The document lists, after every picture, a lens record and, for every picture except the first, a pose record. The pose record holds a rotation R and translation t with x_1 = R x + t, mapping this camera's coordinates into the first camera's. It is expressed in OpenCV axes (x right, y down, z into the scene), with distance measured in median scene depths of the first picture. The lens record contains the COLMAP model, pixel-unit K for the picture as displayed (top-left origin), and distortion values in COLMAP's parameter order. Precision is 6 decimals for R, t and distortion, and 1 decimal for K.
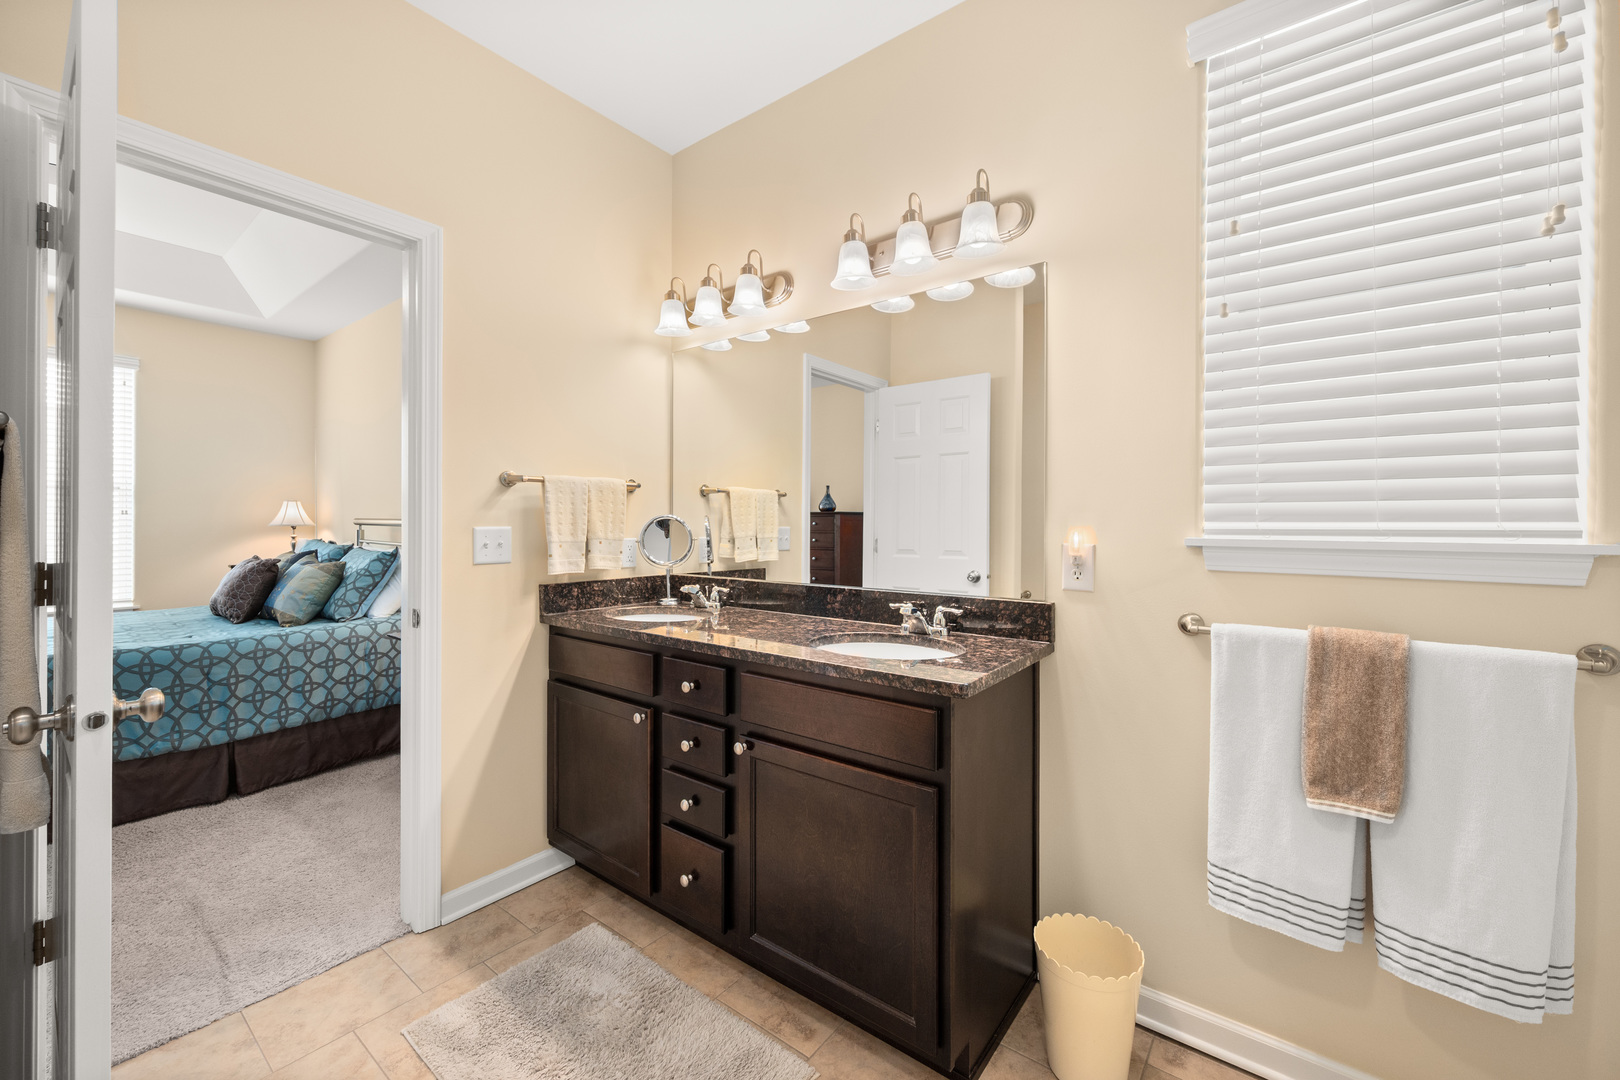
lens RADIAL K [[634.8, 0, 813.1], [0, 634.8, 531.0], [0, 0, 1]] dist [0.001773, -0.000060]
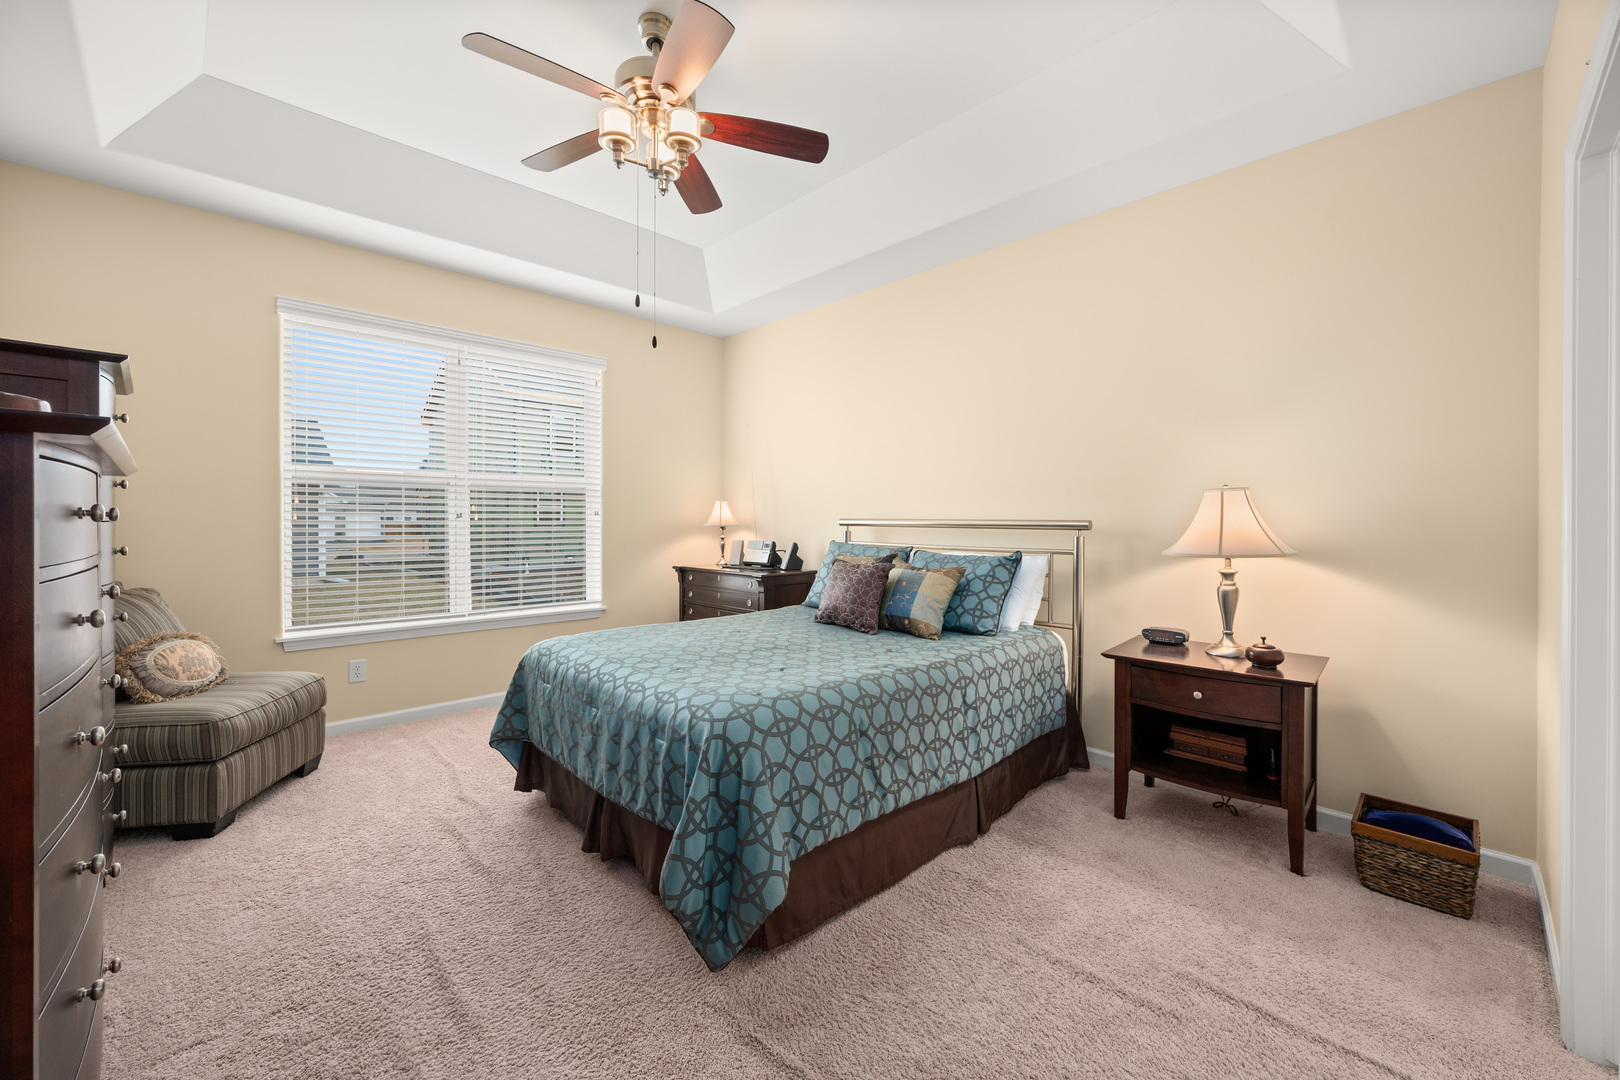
lens RADIAL K [[634.8, 0, 813.1], [0, 634.8, 531.0], [0, 0, 1]] dist [0.001773, -0.000060]
pose [[0.991820, 0.002293, -0.127622, -0.870765], [-0.002425, 0.999997, -0.000877, -0.001234], [0.127620, 0.001179, 0.991822, 0.085232]]
